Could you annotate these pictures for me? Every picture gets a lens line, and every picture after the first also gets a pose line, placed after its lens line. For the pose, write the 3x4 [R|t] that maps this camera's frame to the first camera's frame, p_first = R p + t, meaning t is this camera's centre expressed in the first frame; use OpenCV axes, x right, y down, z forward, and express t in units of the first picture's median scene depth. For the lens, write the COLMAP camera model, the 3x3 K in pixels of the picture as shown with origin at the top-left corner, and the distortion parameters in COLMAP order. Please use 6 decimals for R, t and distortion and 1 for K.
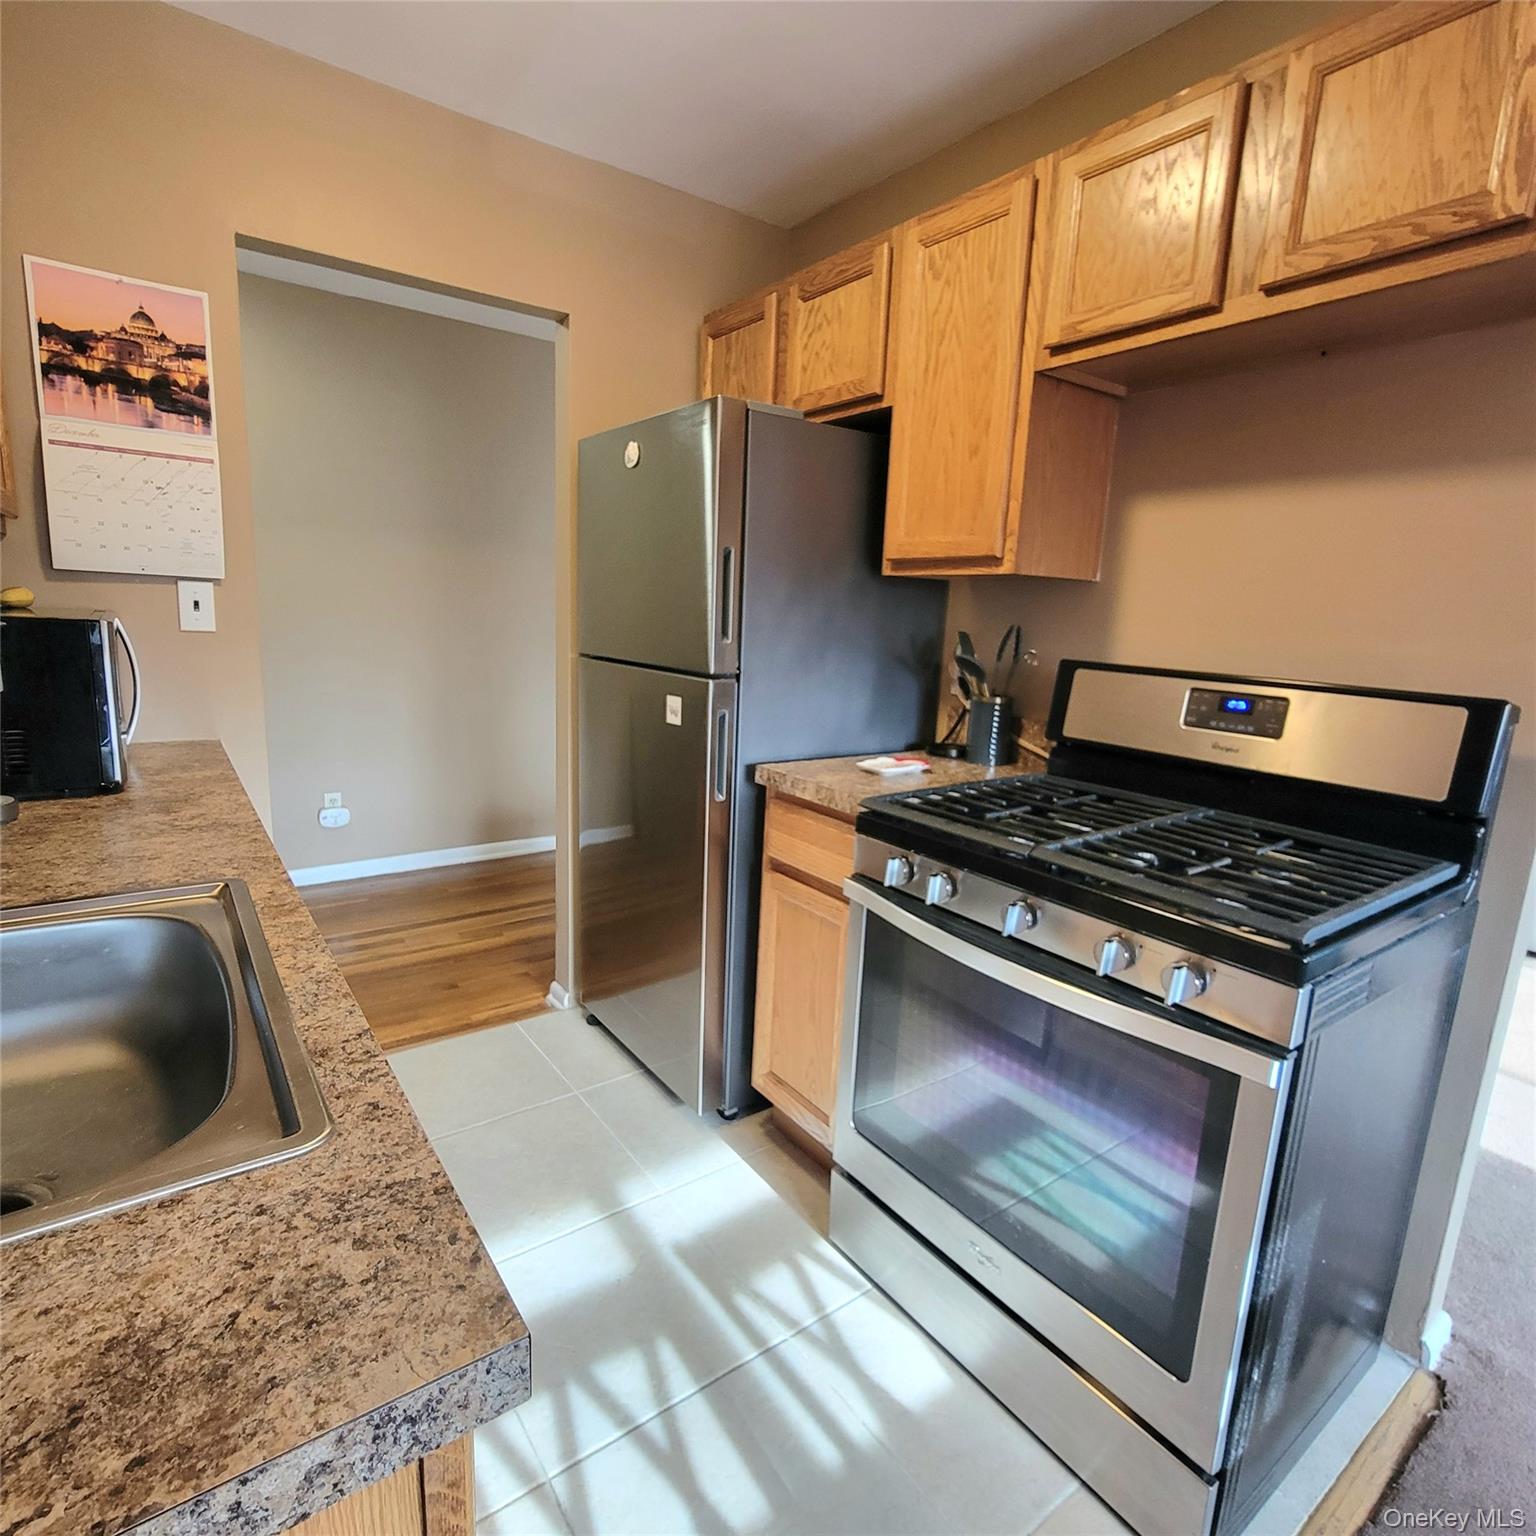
lens RADIAL K [[837.6, 0, 765.2], [0, 837.6, 767.3], [0, 0, 1]] dist [0.000663, -0.000397]
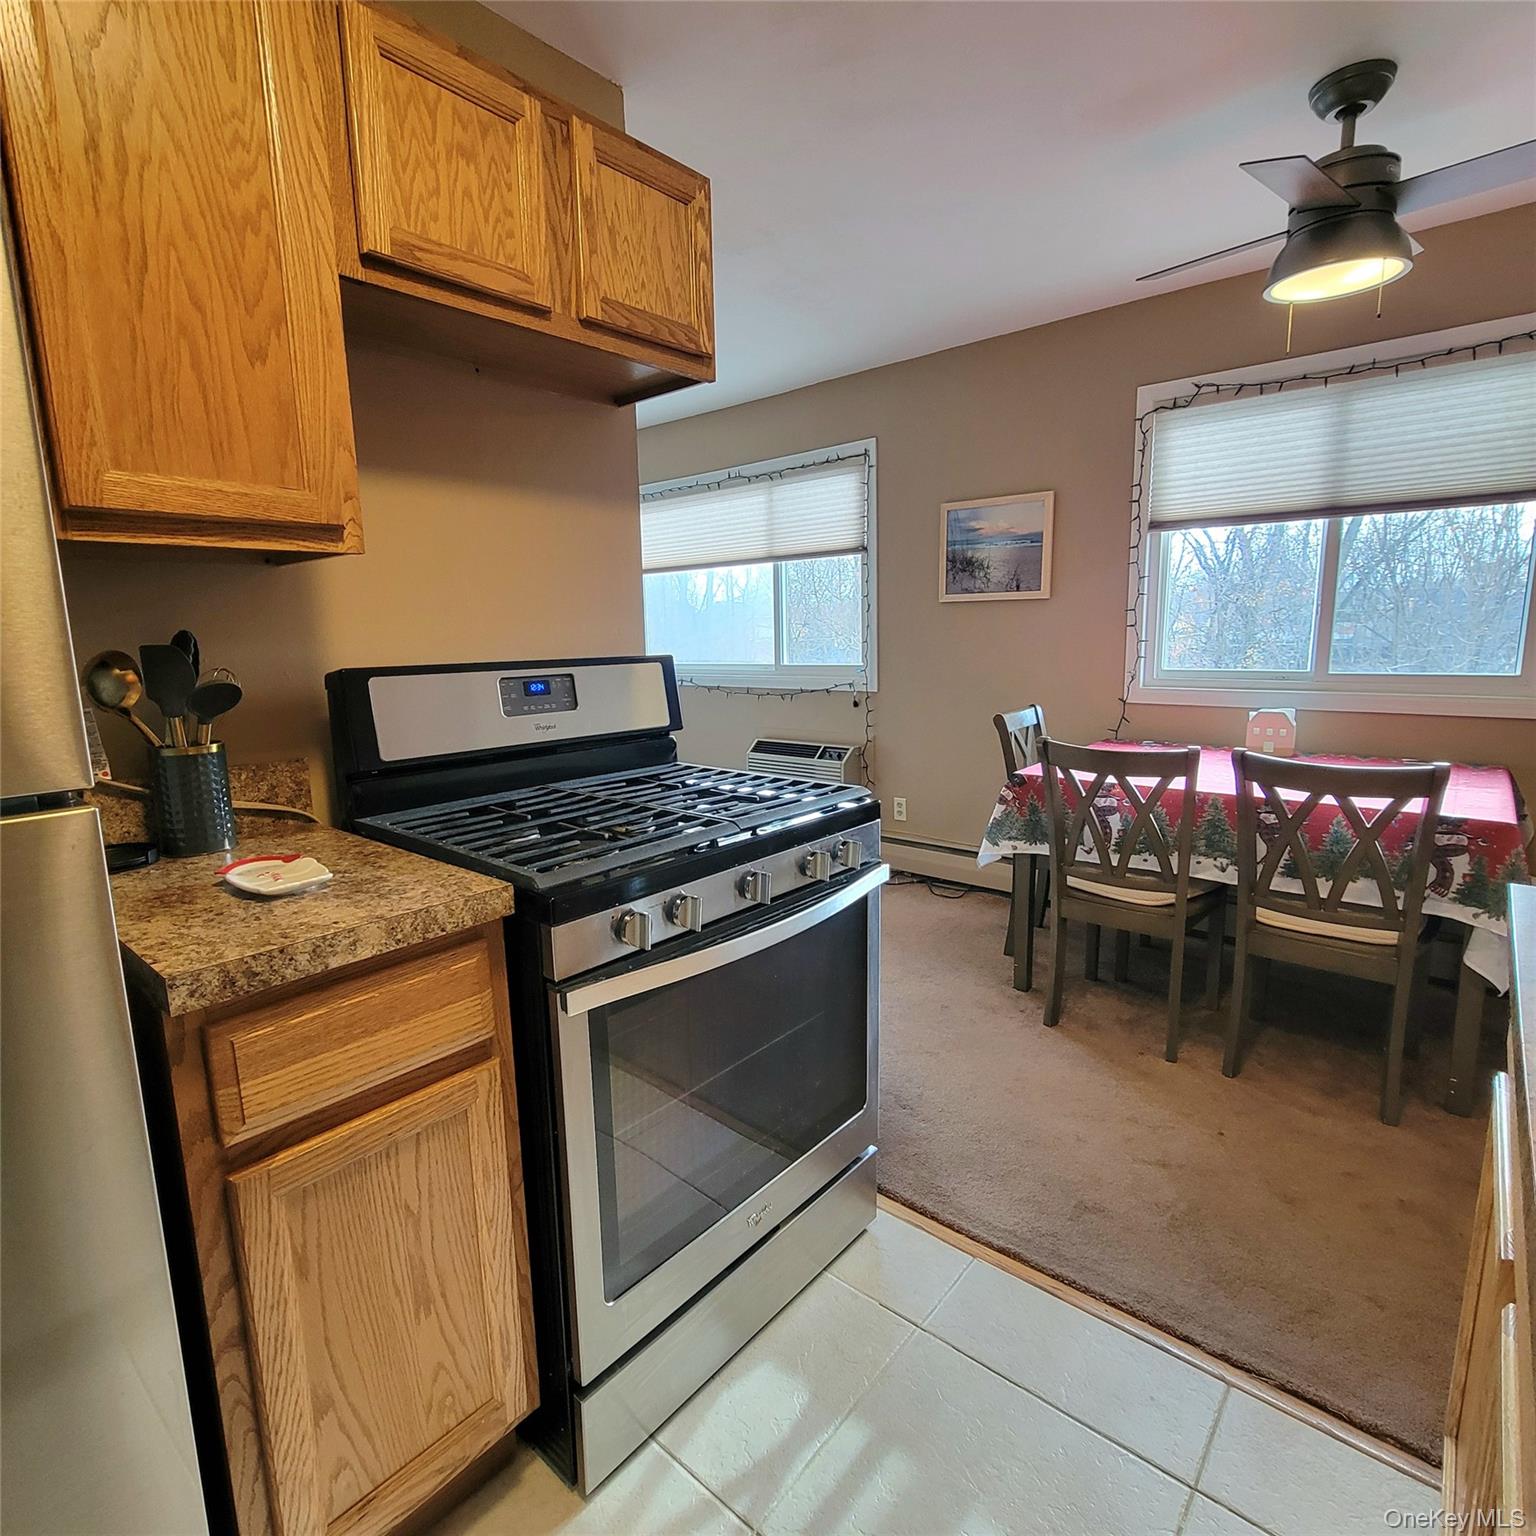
lens RADIAL K [[837.6, 0, 767.8], [0, 837.6, 768.1], [0, 0, 1]] dist [0.000663, -0.000397]
pose [[-0.226418, -0.197393, 0.953819, -0.778624], [0.190696, 0.951316, 0.242143, -0.248611], [-0.955181, 0.236715, -0.177753, 1.274080]]
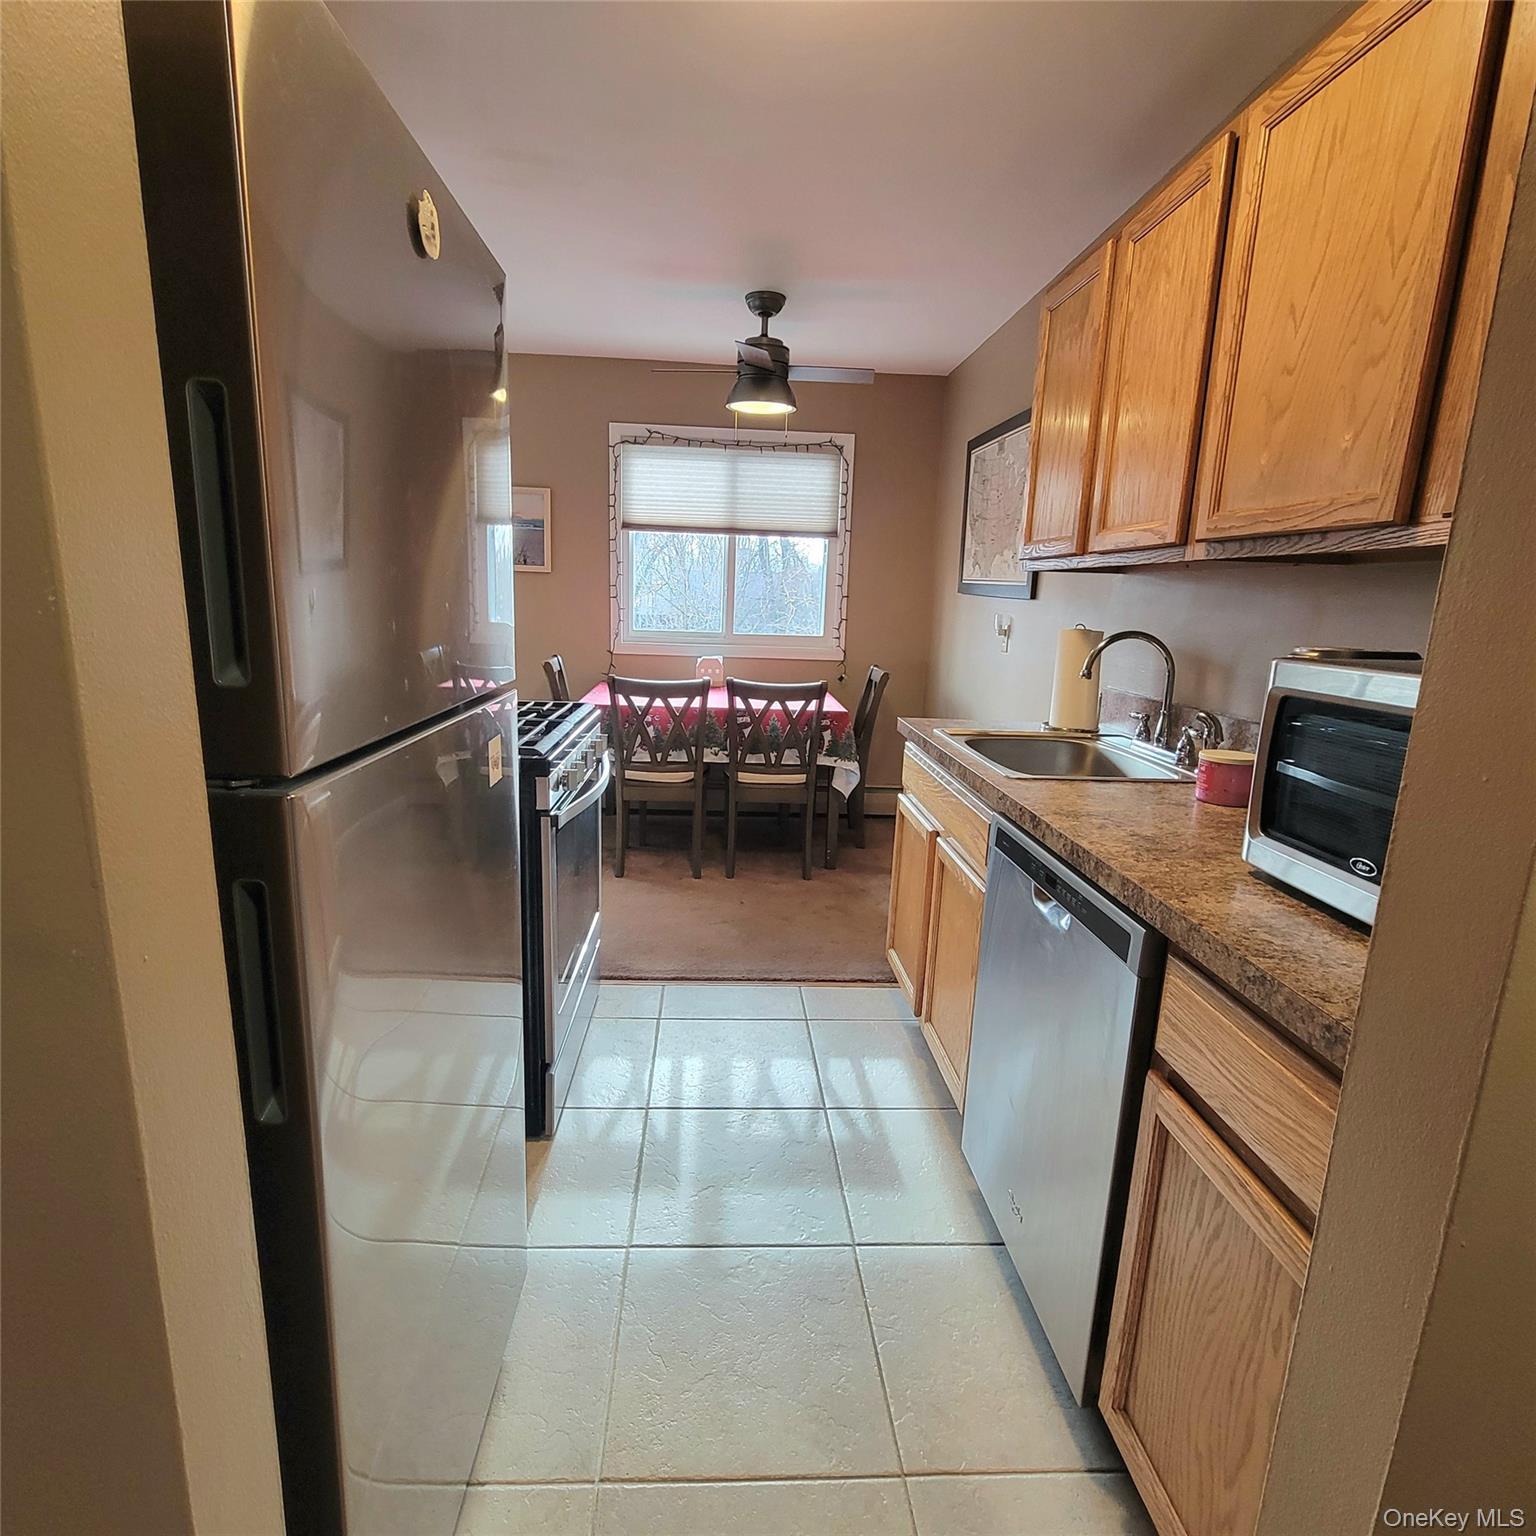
lens RADIAL K [[837.6, 0, 763.9], [0, 837.6, 768.4], [0, 0, 1]] dist [0.000663, -0.000397]
pose [[-0.832339, -0.183458, 0.523025, -1.113697], [0.033145, 0.925470, 0.377368, -0.586386], [-0.553275, 0.331434, -0.764224, 2.722885]]
